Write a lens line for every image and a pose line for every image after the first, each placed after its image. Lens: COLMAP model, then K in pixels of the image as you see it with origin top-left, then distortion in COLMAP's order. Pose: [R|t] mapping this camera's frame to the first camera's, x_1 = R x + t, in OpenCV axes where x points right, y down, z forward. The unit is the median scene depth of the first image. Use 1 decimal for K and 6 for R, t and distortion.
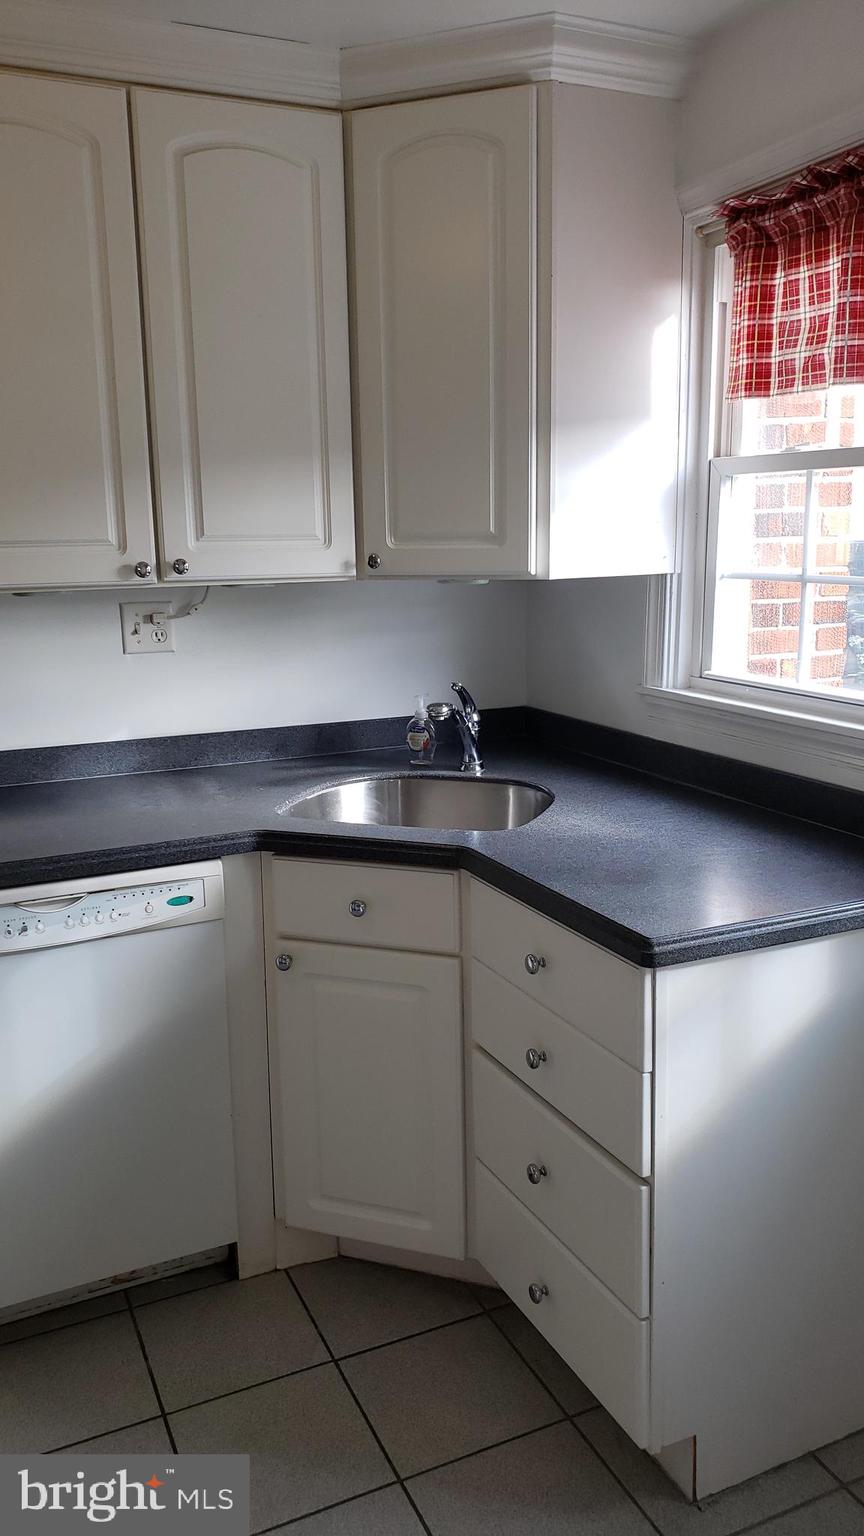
lens RADIAL K [[1196.8, 0, 432.0], [0, 1196.8, 768.0], [0, 0, 1]] dist [-0.044069, -0.004709]
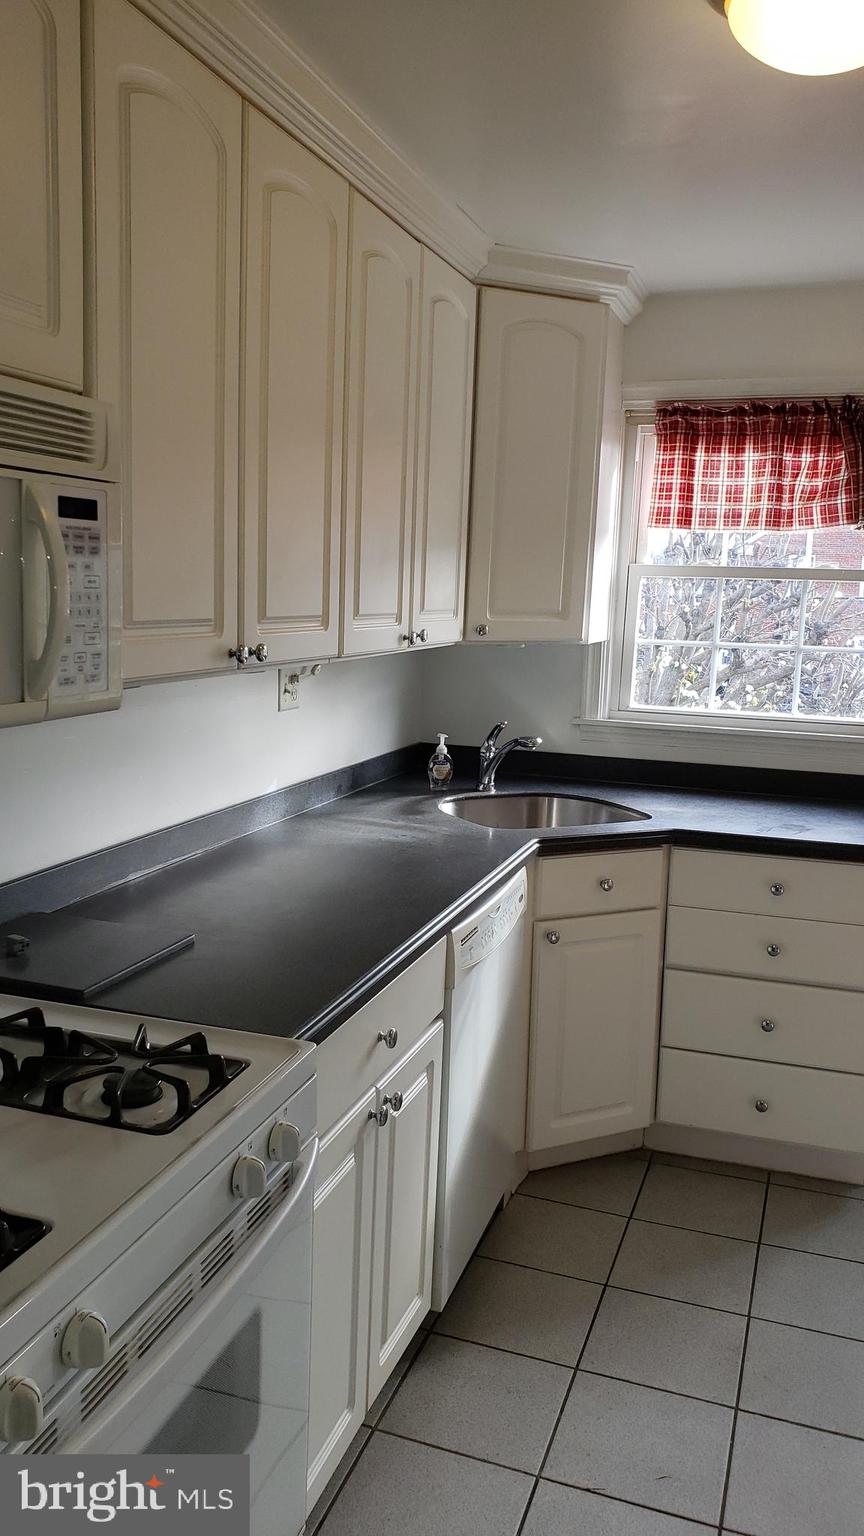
lens RADIAL K [[1196.8, 0, 432.0], [0, 1196.8, 768.0], [0, 0, 1]] dist [-0.044069, -0.004709]
pose [[0.692419, -0.075247, 0.717561, -1.119161], [0.104043, 0.994565, 0.003897, -0.039770], [-0.713955, 0.071959, 0.696484, 0.168054]]
